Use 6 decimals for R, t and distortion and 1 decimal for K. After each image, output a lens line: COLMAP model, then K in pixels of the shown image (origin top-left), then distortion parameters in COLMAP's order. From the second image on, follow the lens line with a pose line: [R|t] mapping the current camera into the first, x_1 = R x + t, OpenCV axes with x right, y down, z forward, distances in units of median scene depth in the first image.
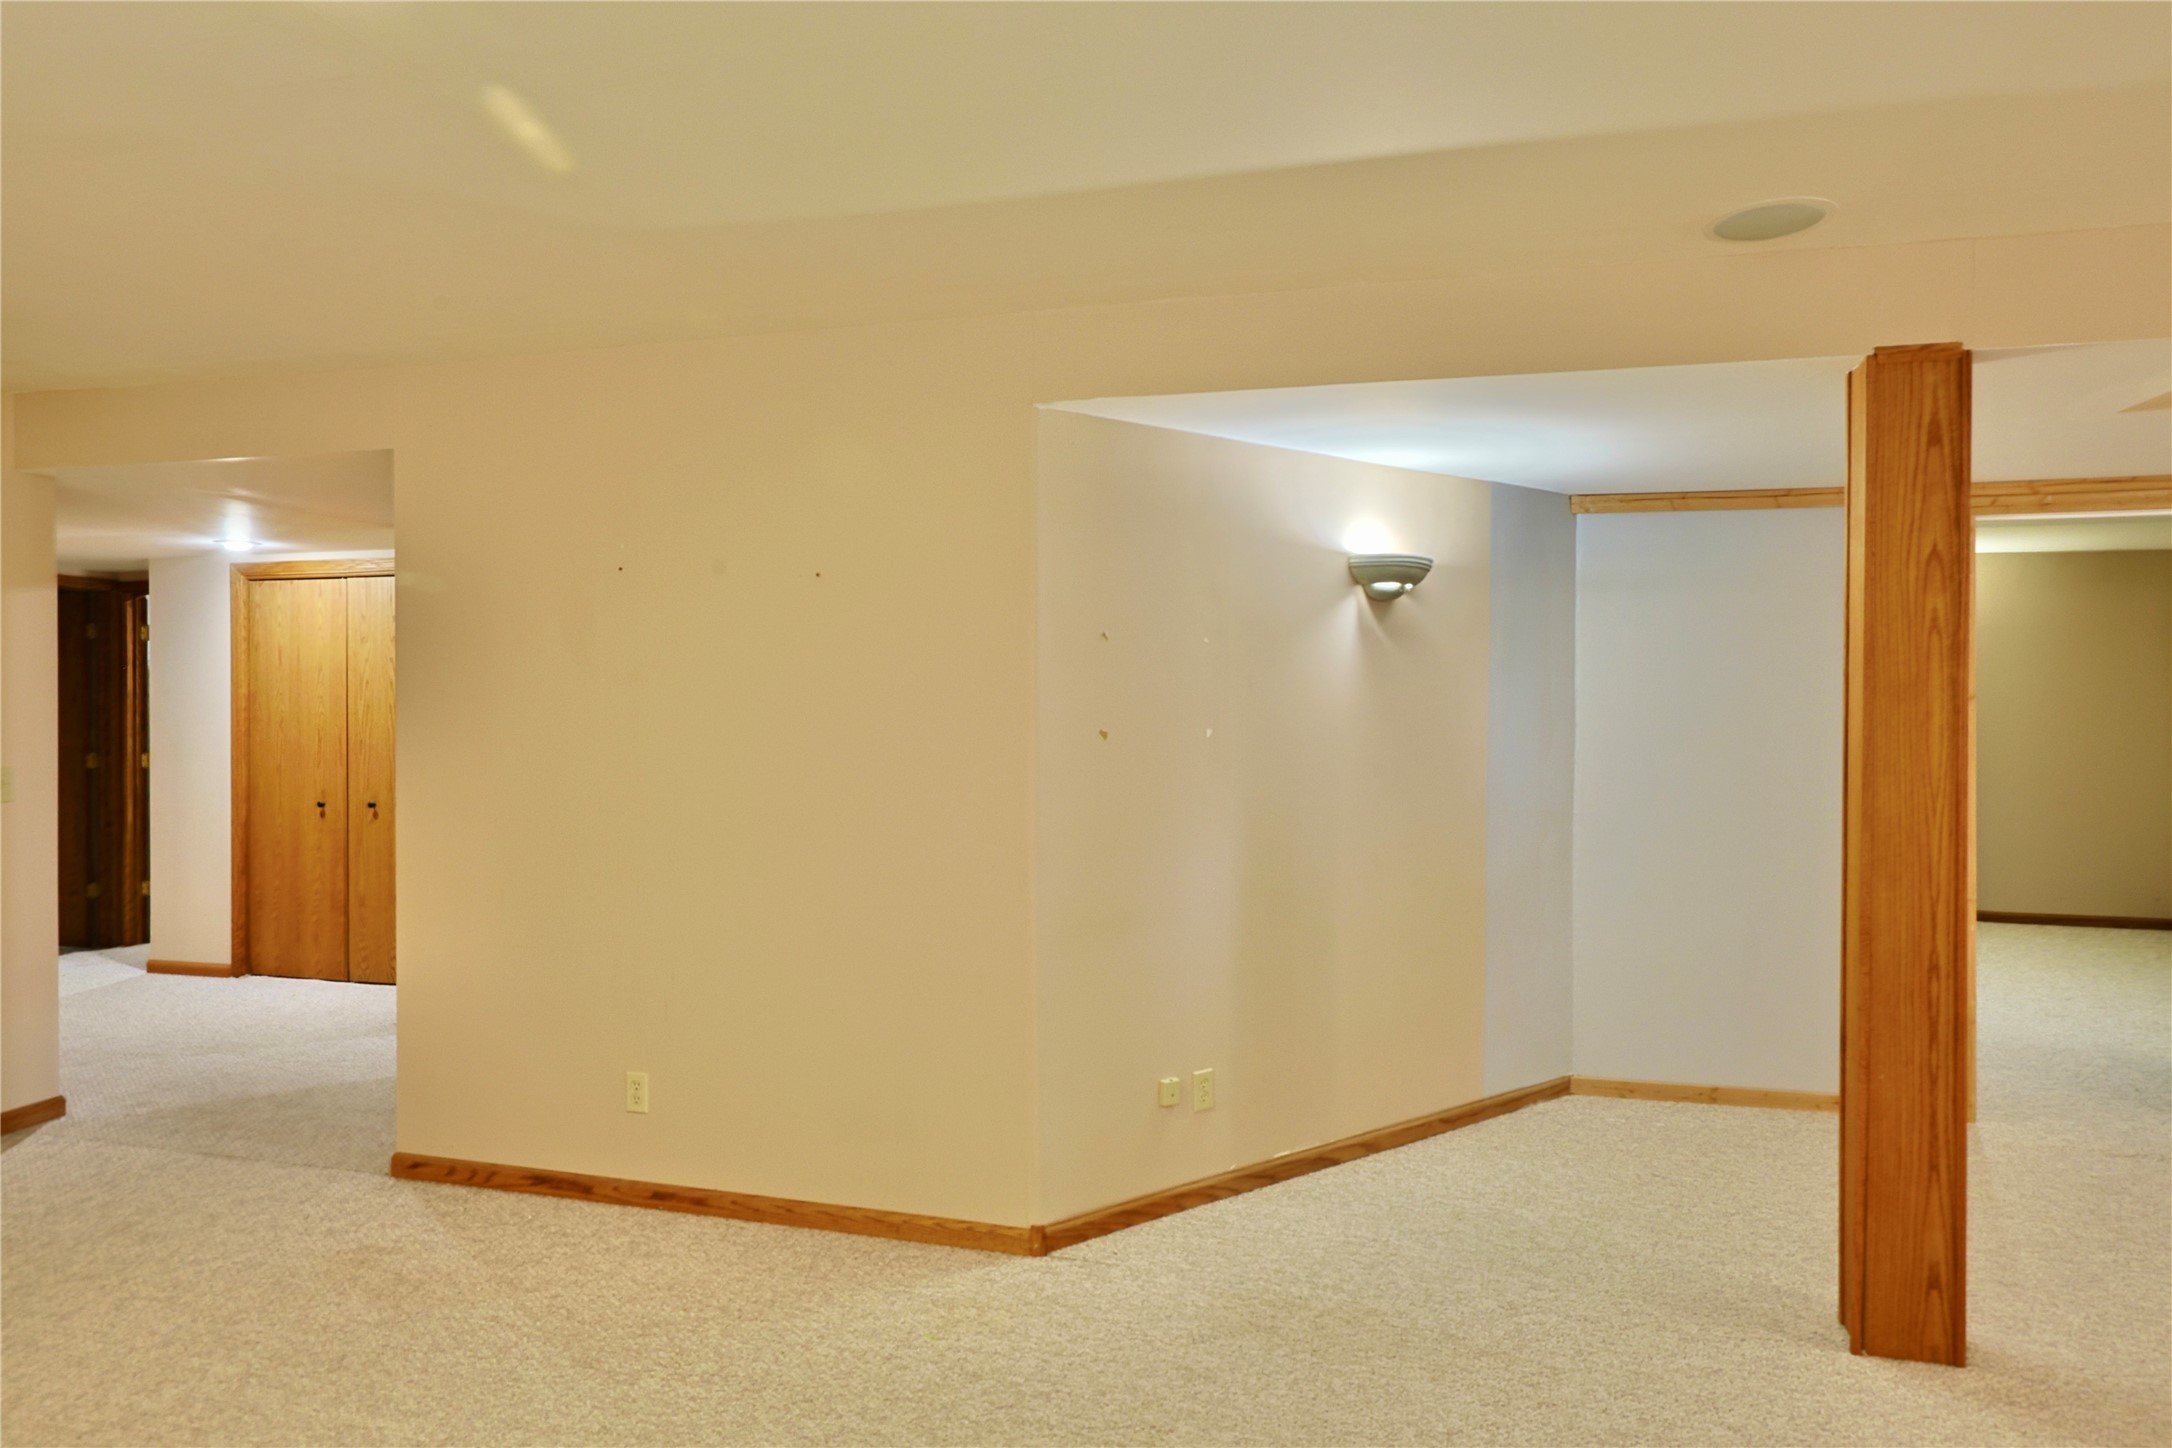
lens RADIAL K [[1275.5, 0, 1097.0], [0, 1275.5, 715.2], [0, 0, 1]] dist [-0.027508, 0.028405]
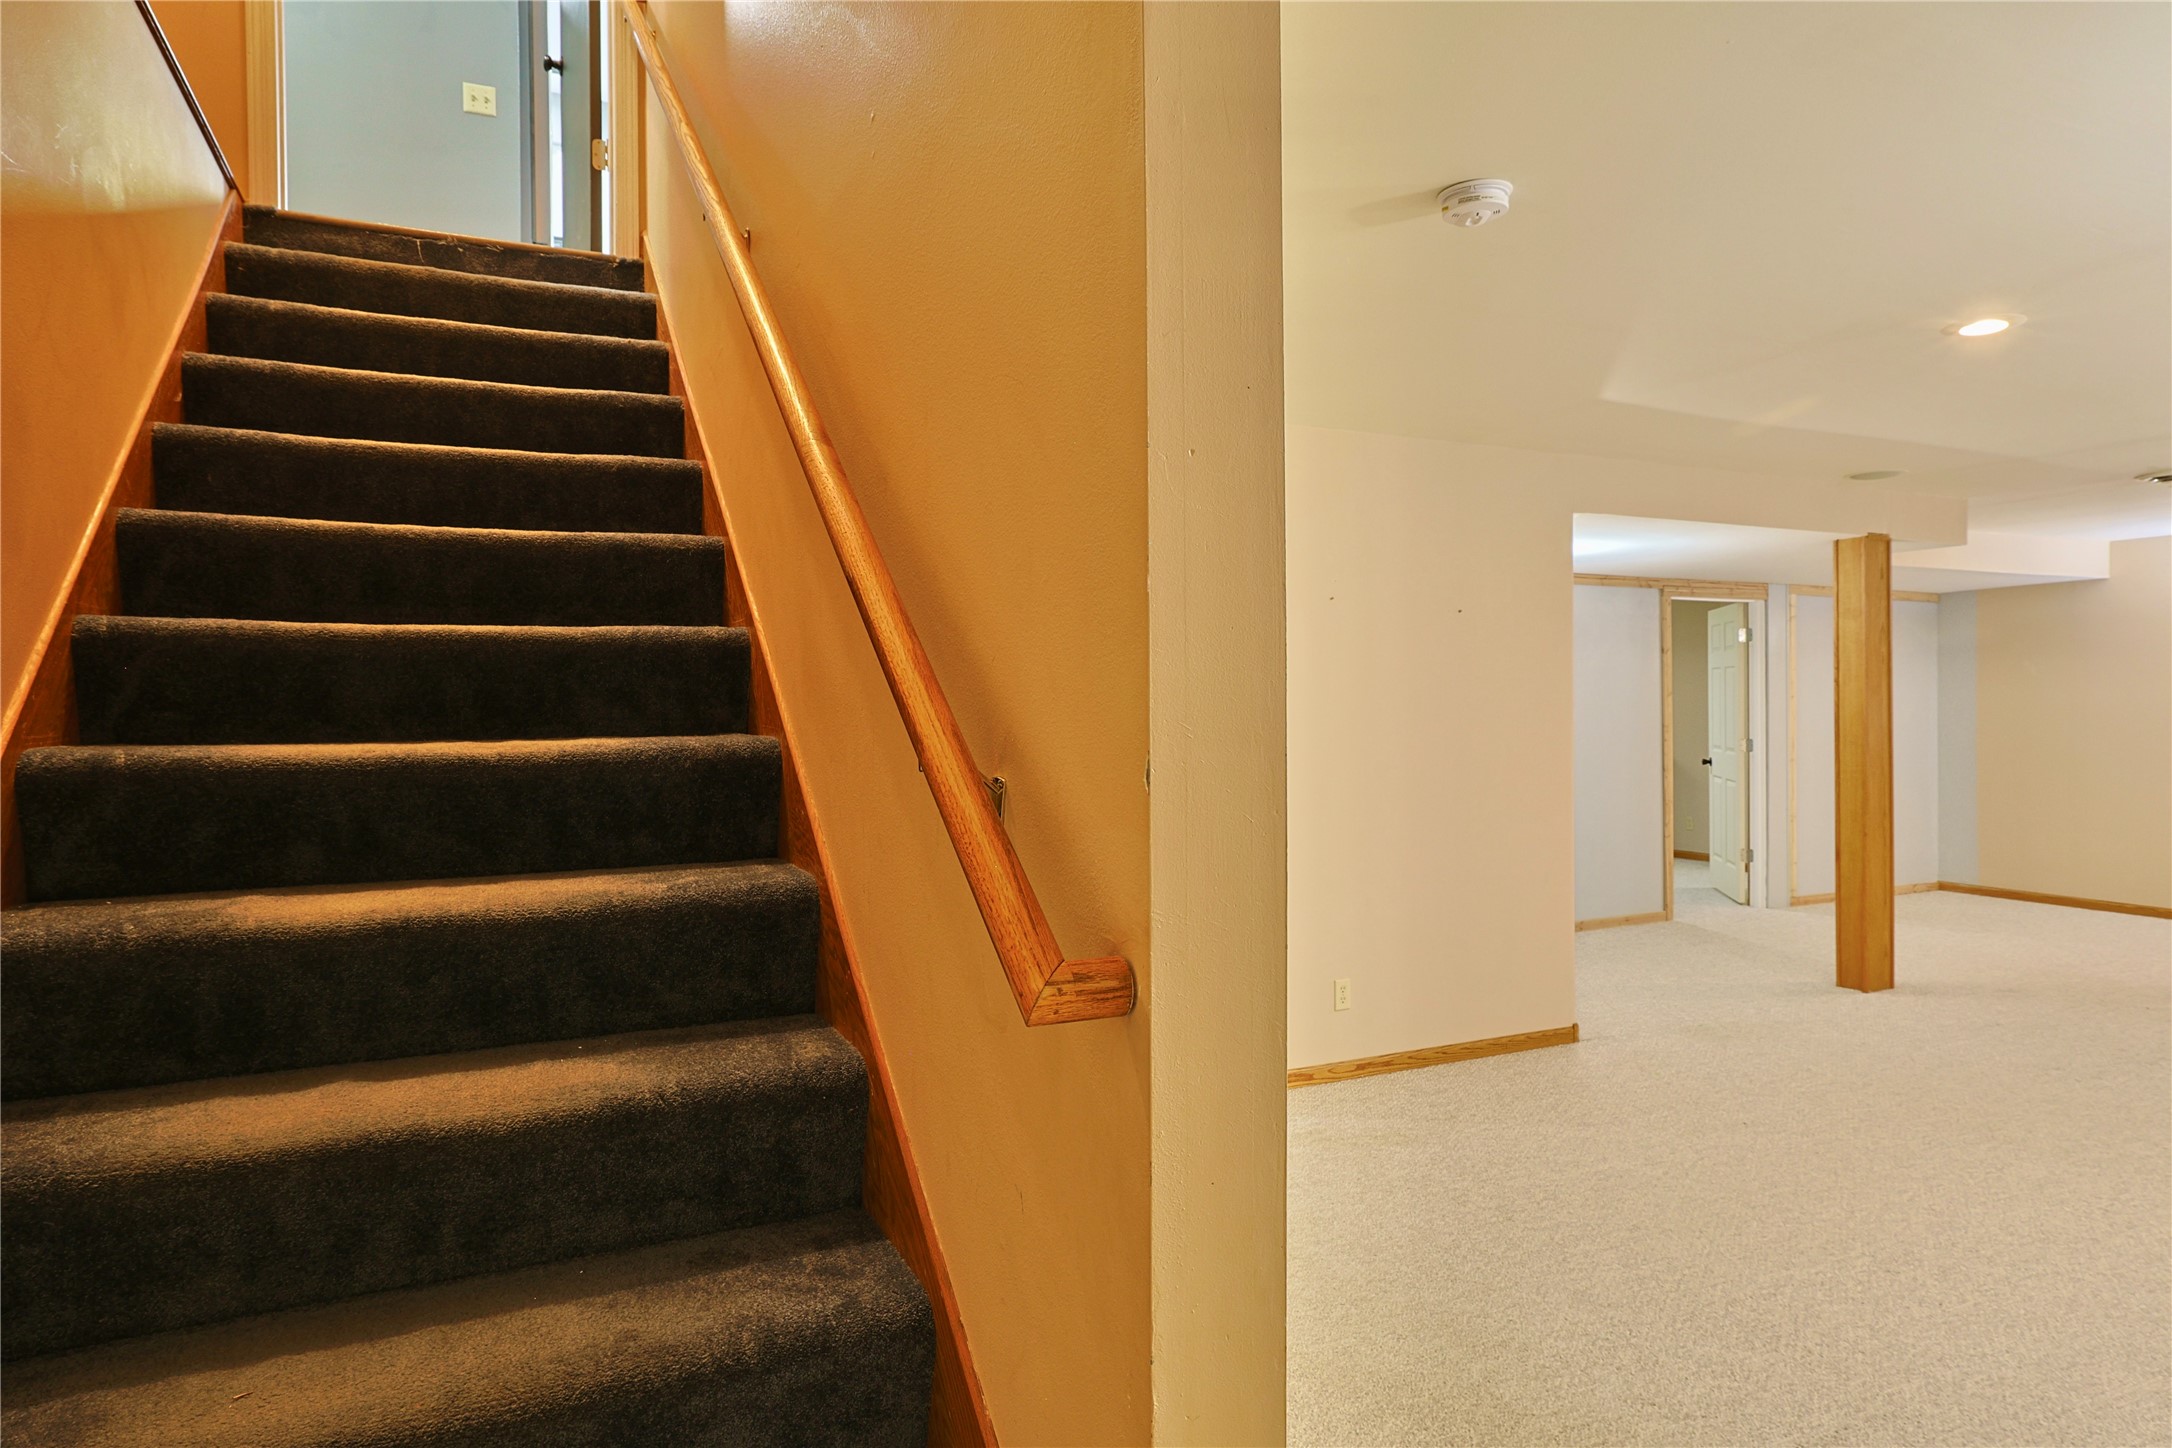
lens RADIAL K [[1275.5, 0, 1083.7], [0, 1275.5, 715.4], [0, 0, 1]] dist [-0.027508, 0.028405]
pose [[0.765251, -0.016529, 0.643520, -1.465247], [0.015082, 0.999856, 0.007747, -0.008705], [-0.643555, 0.003777, 0.765390, 0.160984]]
